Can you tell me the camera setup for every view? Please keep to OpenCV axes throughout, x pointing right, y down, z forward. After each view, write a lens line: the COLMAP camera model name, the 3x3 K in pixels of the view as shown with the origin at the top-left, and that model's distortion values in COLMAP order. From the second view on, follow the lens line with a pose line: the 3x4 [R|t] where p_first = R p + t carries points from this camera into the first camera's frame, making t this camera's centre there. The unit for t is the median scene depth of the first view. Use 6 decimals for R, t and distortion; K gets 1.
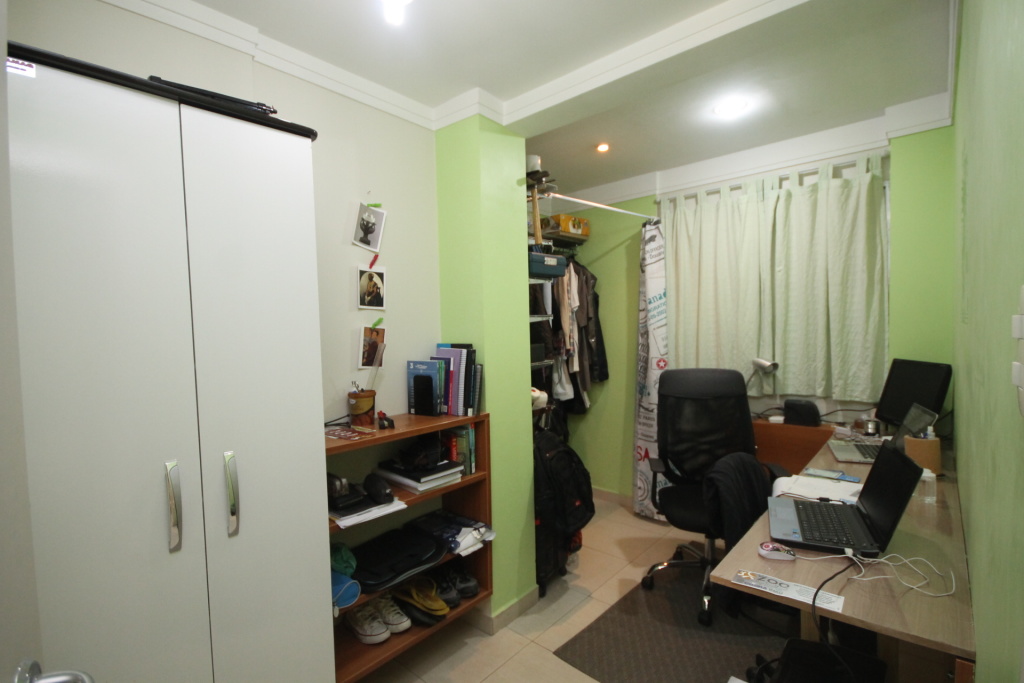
lens RADIAL K [[478.1, 0, 513.7], [0, 478.1, 341.1], [0, 0, 1]] dist [0.002544, -0.000212]
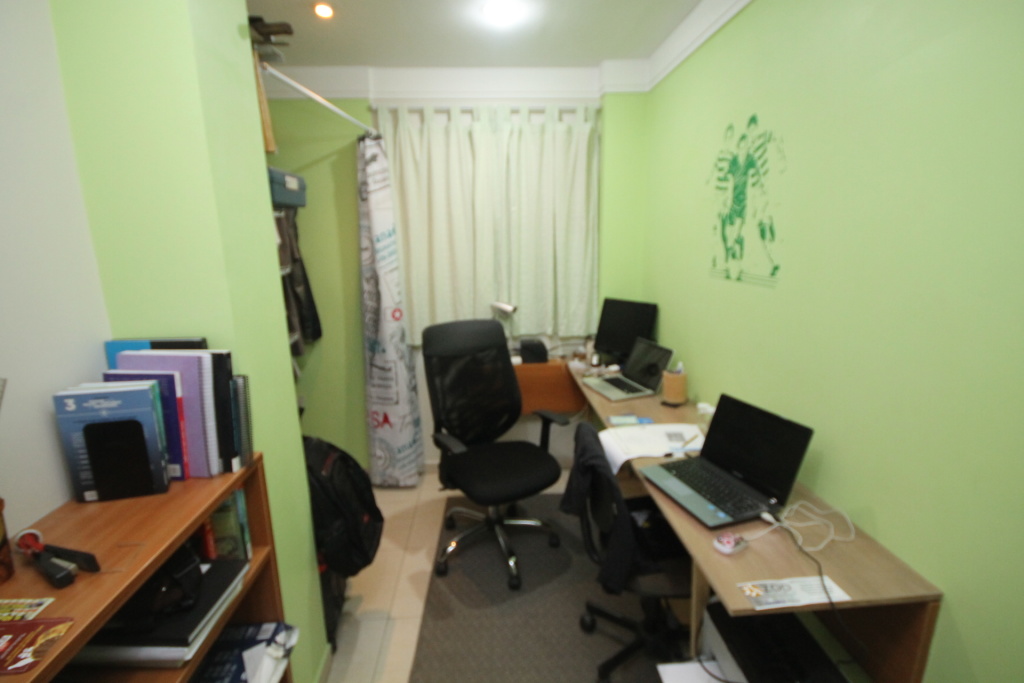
lens RADIAL K [[478.1, 0, 509.8], [0, 478.1, 344.2], [0, 0, 1]] dist [0.002544, -0.000212]
pose [[0.715074, -0.139578, 0.684972, -0.161105], [0.018492, 0.983298, 0.181063, -0.058837], [-0.698804, -0.116807, 0.705712, 0.289795]]
